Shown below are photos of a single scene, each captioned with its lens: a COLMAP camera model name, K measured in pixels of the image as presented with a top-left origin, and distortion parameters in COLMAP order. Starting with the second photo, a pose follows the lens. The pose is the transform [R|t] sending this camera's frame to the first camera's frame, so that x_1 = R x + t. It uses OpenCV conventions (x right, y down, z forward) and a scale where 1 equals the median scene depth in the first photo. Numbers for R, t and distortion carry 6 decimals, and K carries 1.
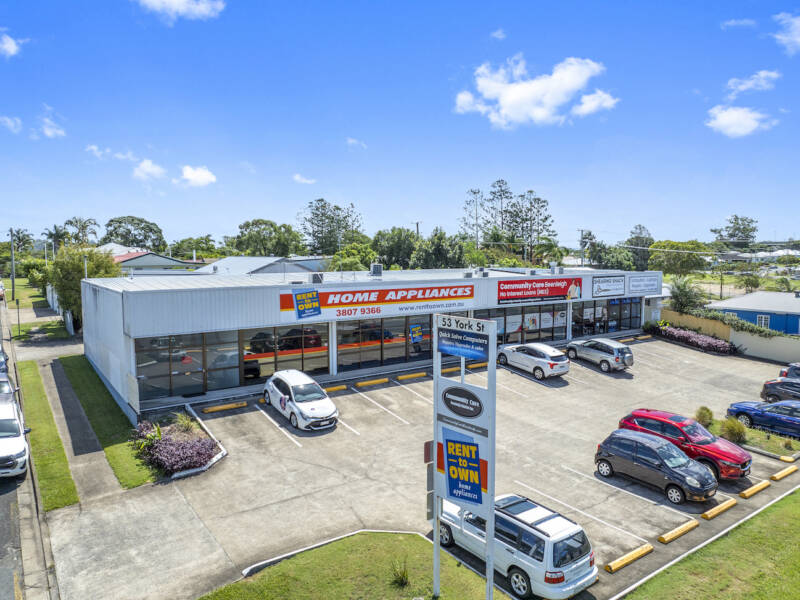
lens RADIAL K [[571.4, 0, 400.0], [0, 571.4, 300.0], [0, 0, 1]] dist [-0.032644, -0.002574]
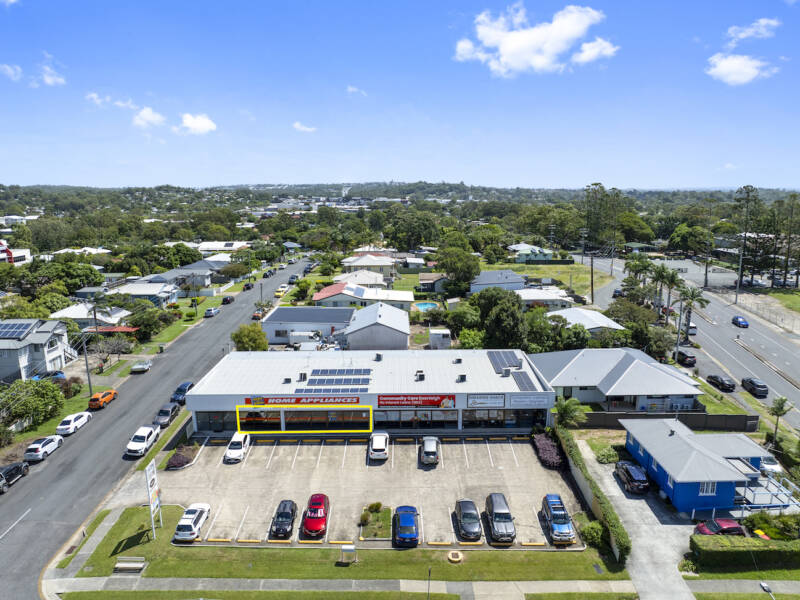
lens RADIAL K [[571.4, 0, 400.0], [0, 571.4, 300.0], [0, 0, 1]] dist [-0.032644, -0.002574]
pose [[0.814793, 0.104867, -0.570189, 1.197046], [-0.045434, 0.992030, 0.117526, -0.533587], [0.577970, -0.069853, 0.813063, -0.372577]]
